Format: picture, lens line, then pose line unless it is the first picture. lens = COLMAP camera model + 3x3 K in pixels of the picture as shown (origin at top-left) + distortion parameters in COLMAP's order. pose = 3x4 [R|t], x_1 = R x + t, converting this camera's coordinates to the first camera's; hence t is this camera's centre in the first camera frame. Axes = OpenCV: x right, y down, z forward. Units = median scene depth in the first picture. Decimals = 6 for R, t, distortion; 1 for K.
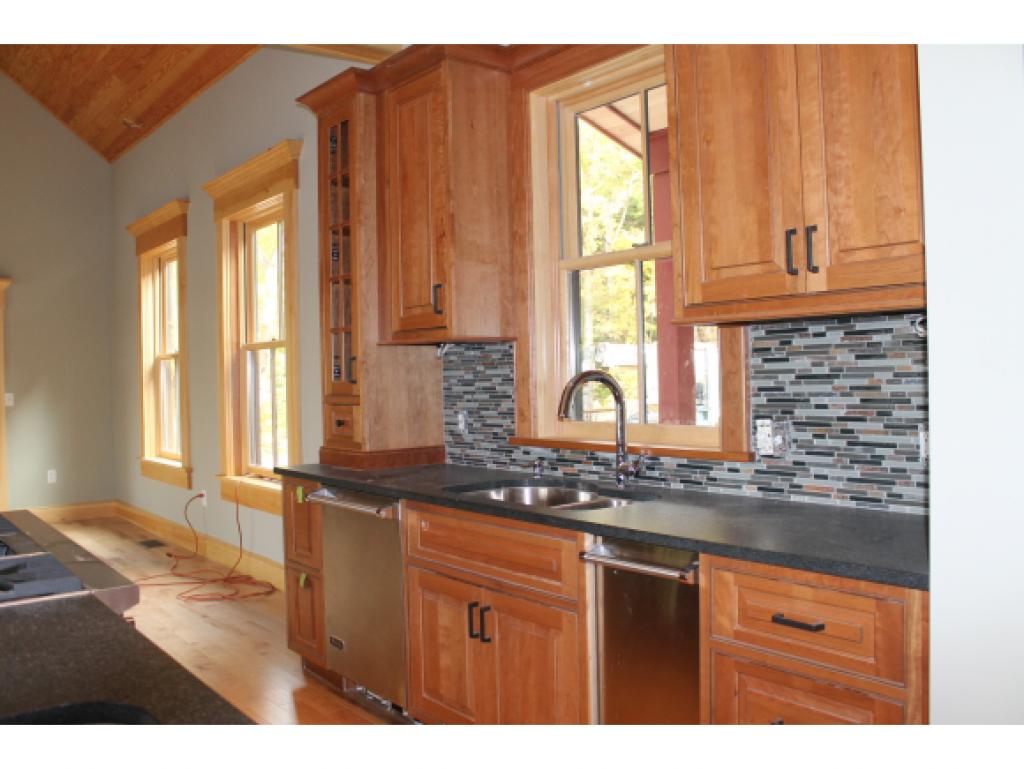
lens RADIAL K [[863.9, 0, 512.0], [0, 863.9, 384.5], [0, 0, 1]] dist [-0.181633, 0.163375]
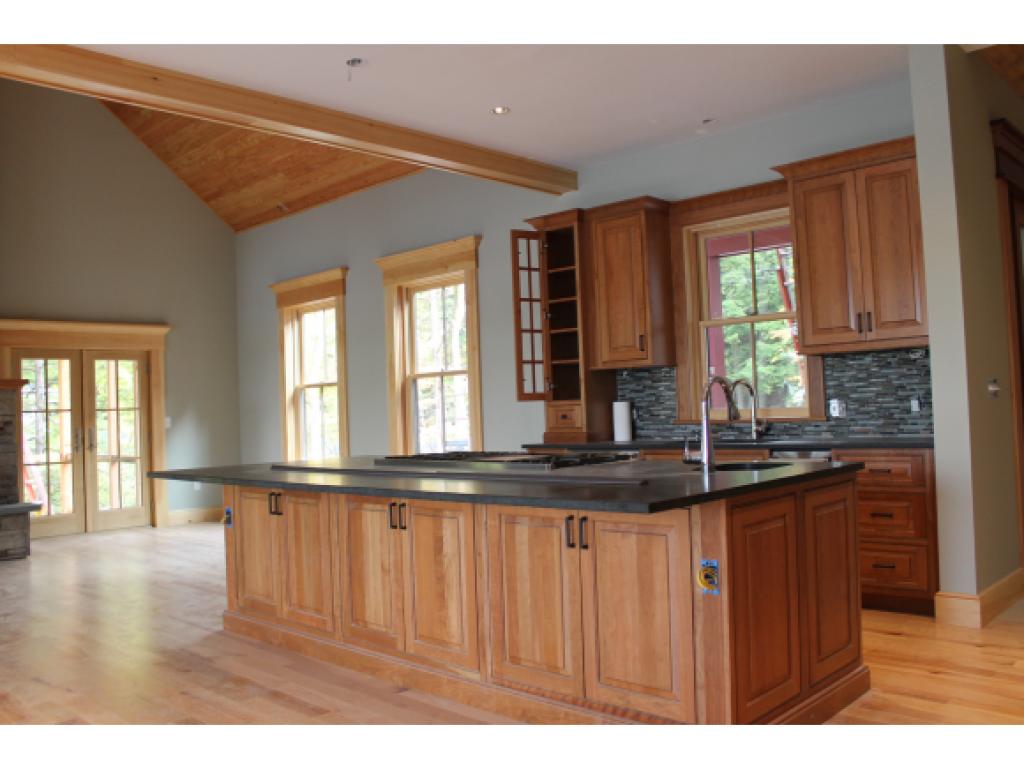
lens RADIAL K [[863.9, 0, 512.0], [0, 863.9, 384.5], [0, 0, 1]] dist [-0.181633, 0.163375]
pose [[0.992299, -0.009860, 0.123470, -0.425873], [0.015823, 0.998750, -0.047413, 0.050595], [-0.122848, 0.049002, 0.991215, -0.550730]]
